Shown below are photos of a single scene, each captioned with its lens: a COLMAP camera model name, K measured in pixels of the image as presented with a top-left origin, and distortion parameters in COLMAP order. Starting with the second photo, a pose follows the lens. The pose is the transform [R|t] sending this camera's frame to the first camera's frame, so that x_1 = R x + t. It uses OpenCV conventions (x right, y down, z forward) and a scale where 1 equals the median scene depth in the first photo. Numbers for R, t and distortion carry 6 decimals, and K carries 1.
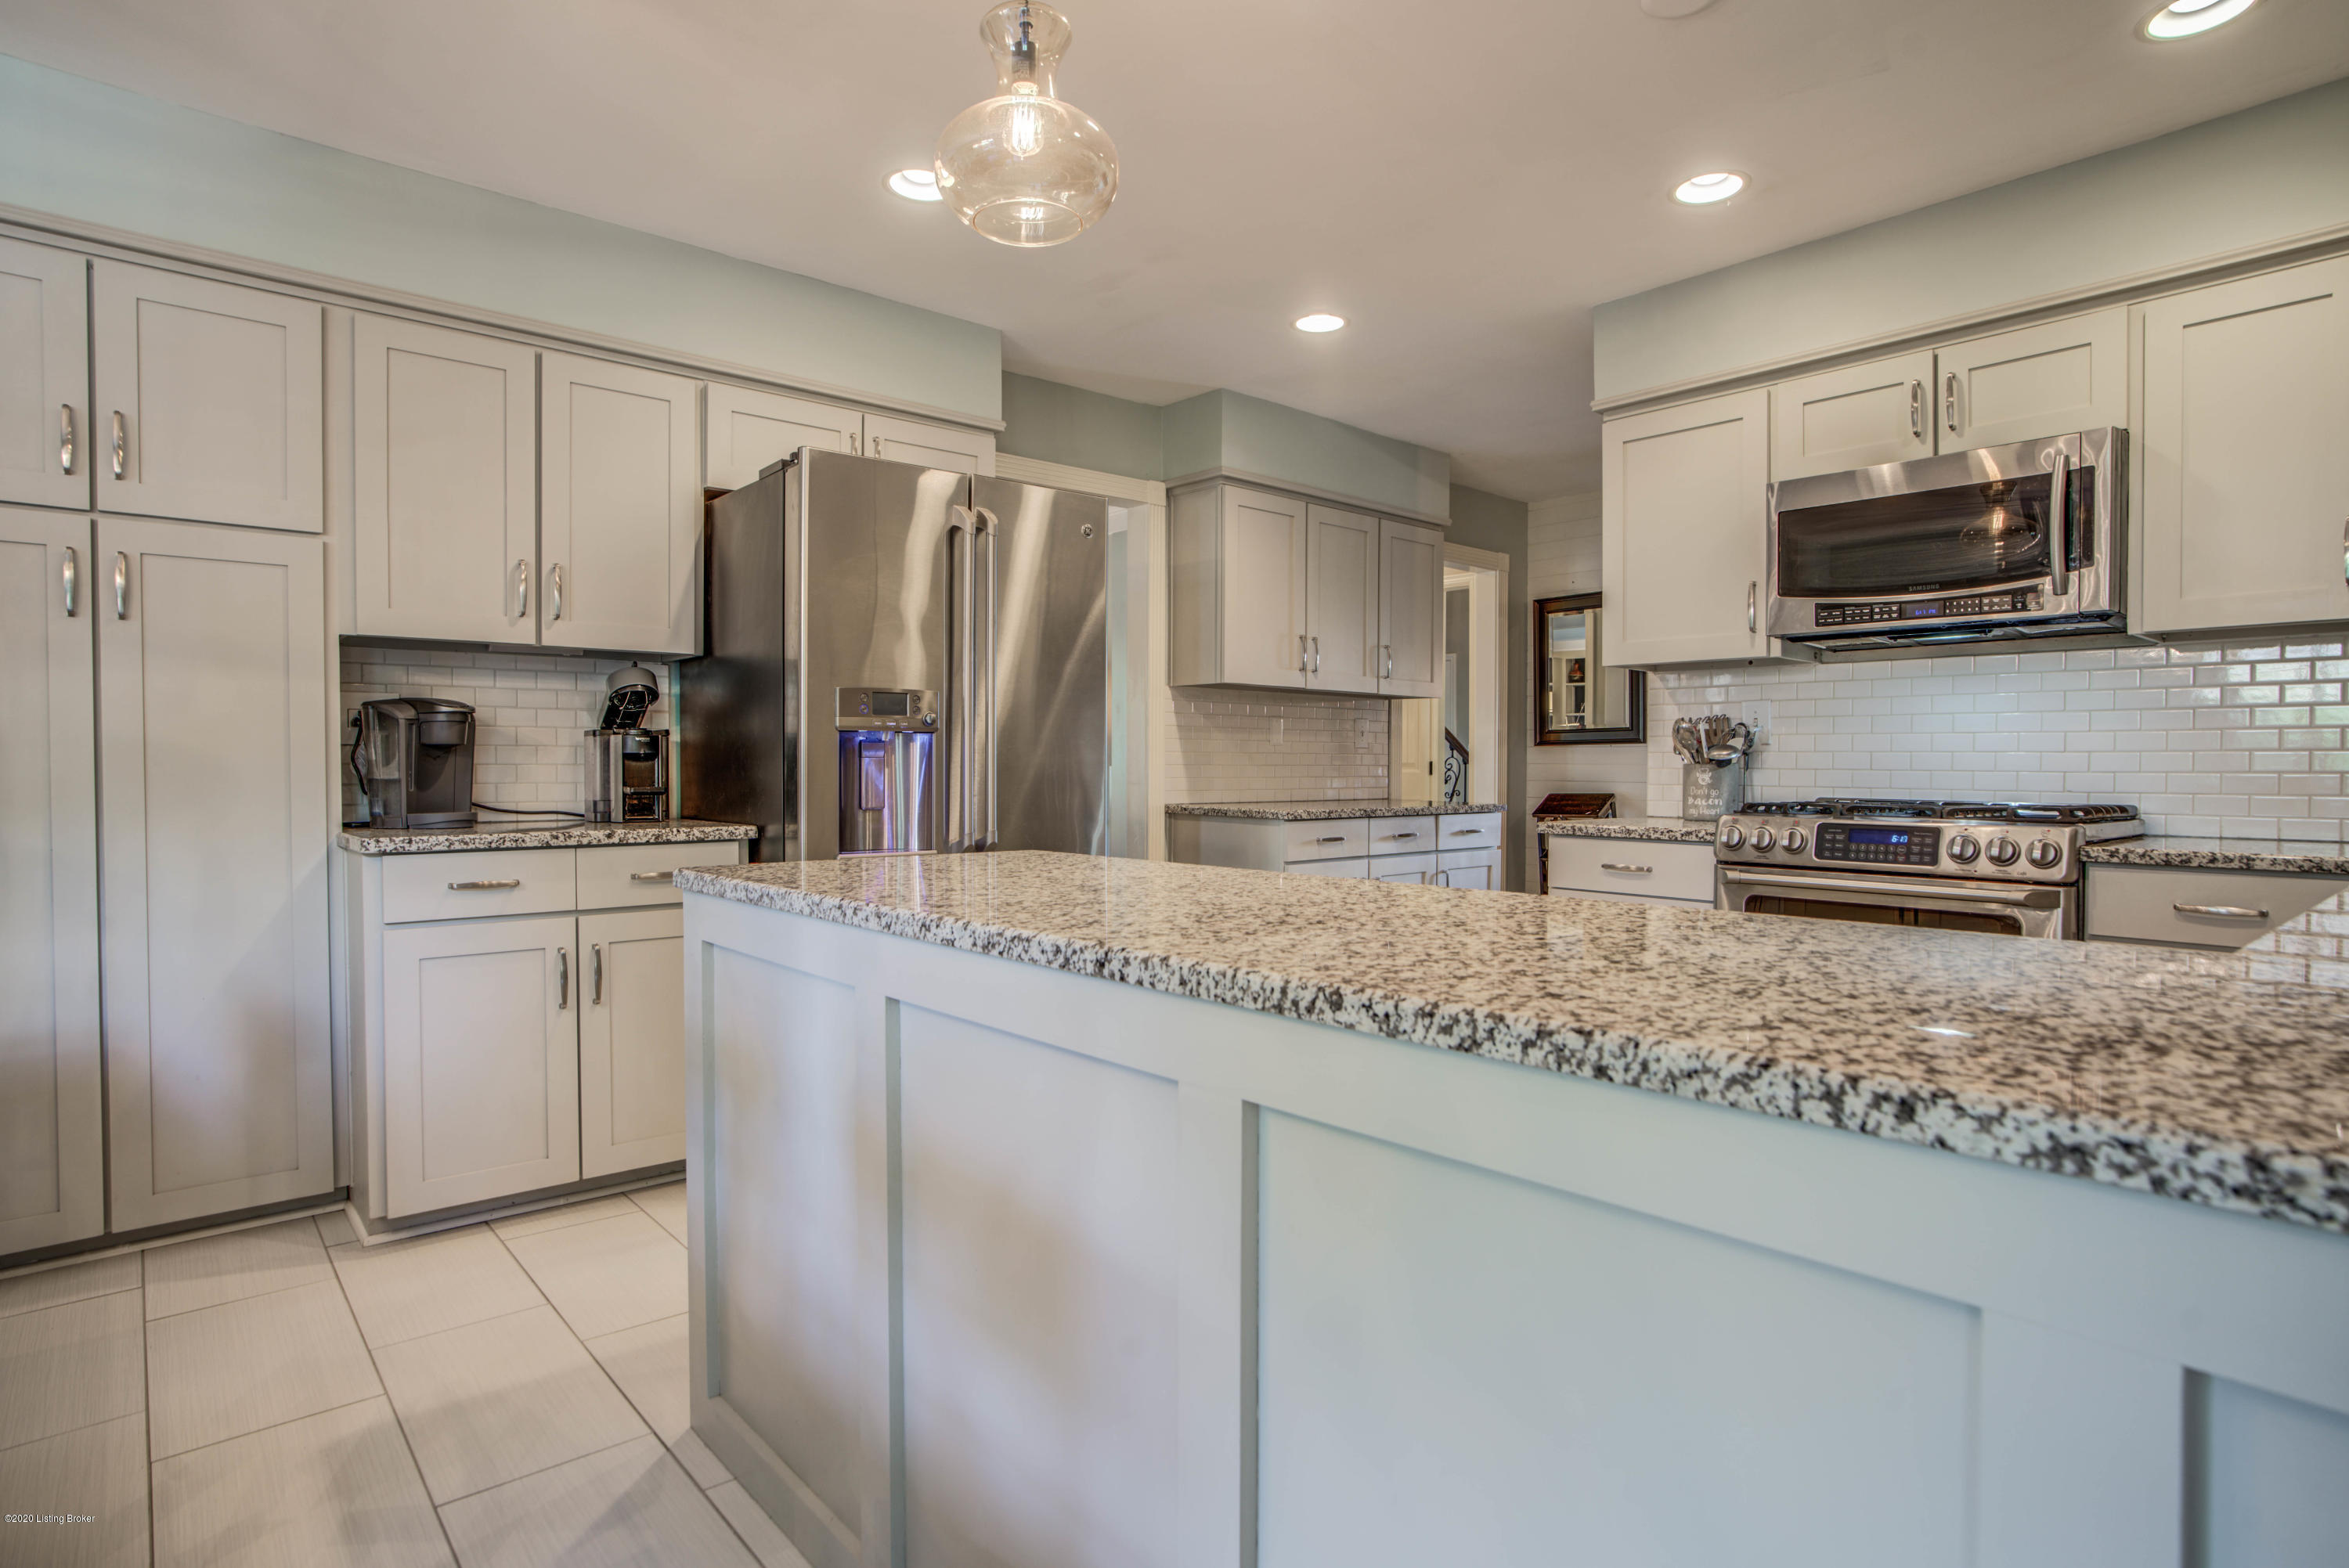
lens RADIAL K [[1214.3, 0, 1174.5], [0, 1214.3, 784.0], [0, 0, 1]] dist [0.000443, 0.000050]
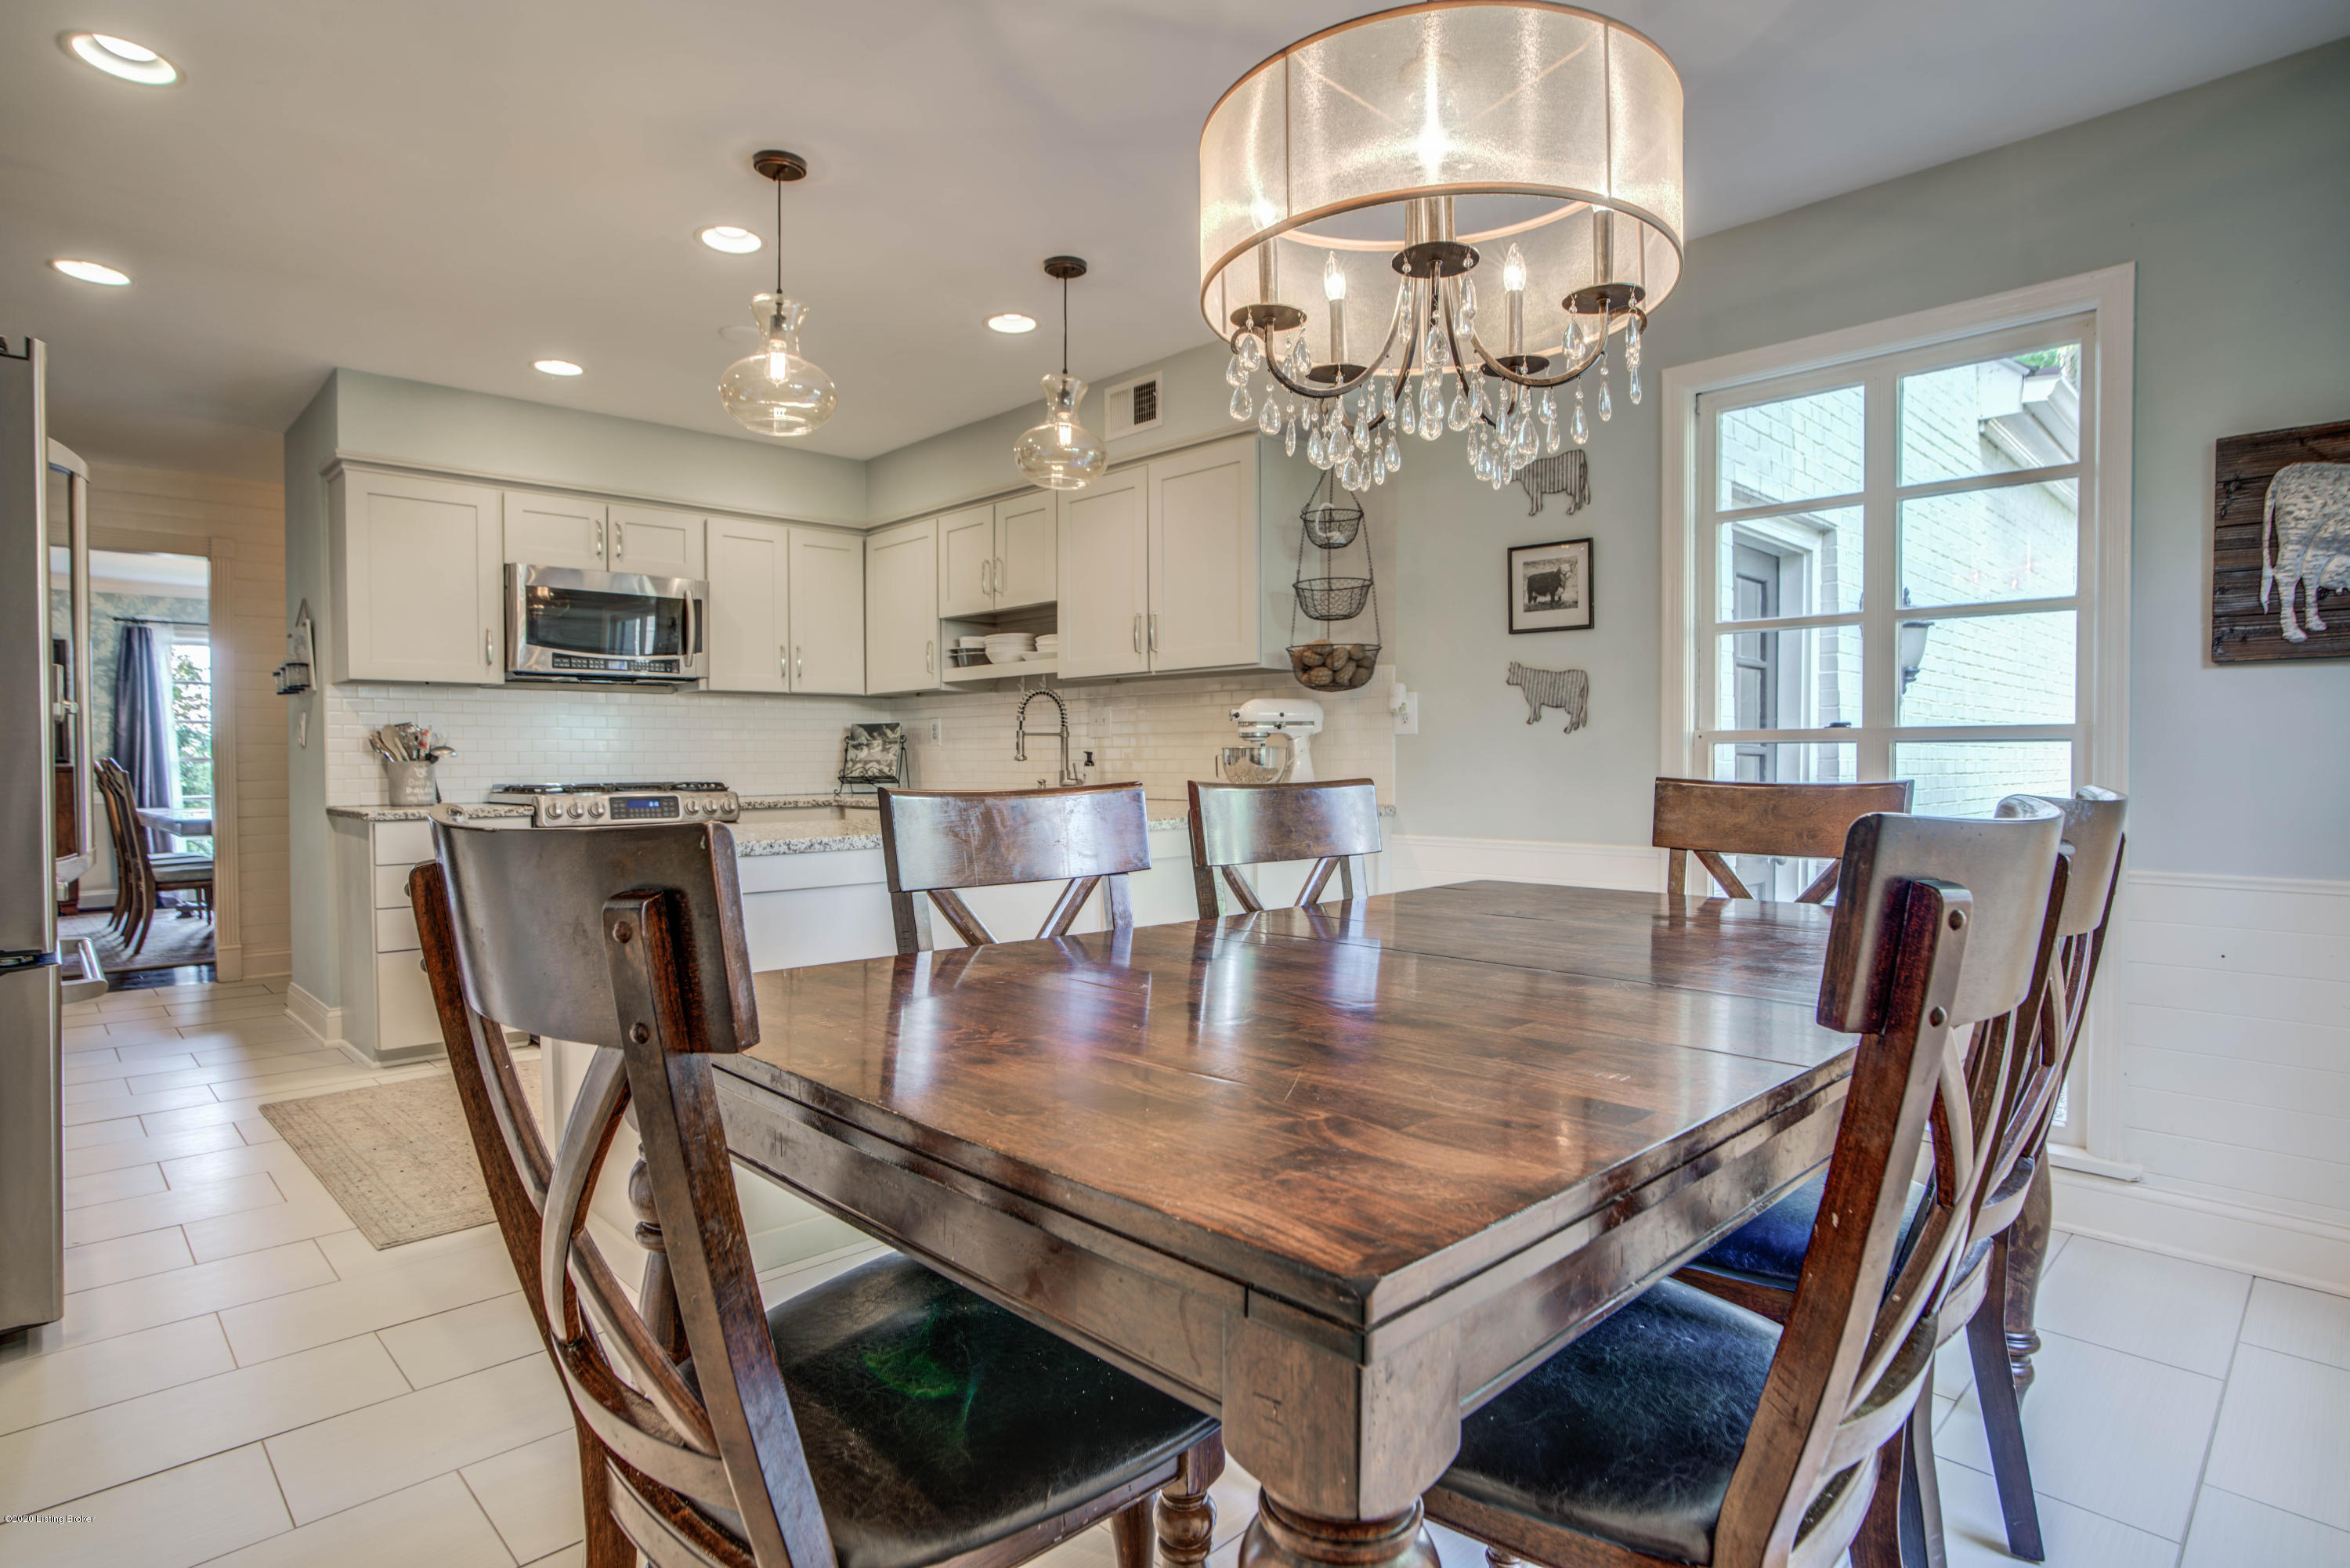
lens RADIAL K [[1214.9, 0, 1175.0], [0, 1214.9, 784.0], [0, 0, 1]] dist [0.000443, 0.000050]
pose [[-0.041649, -0.018244, 0.998966, -1.045744], [0.022134, 0.999571, 0.019178, 0.000820], [-0.998887, 0.022909, -0.041228, 0.319018]]
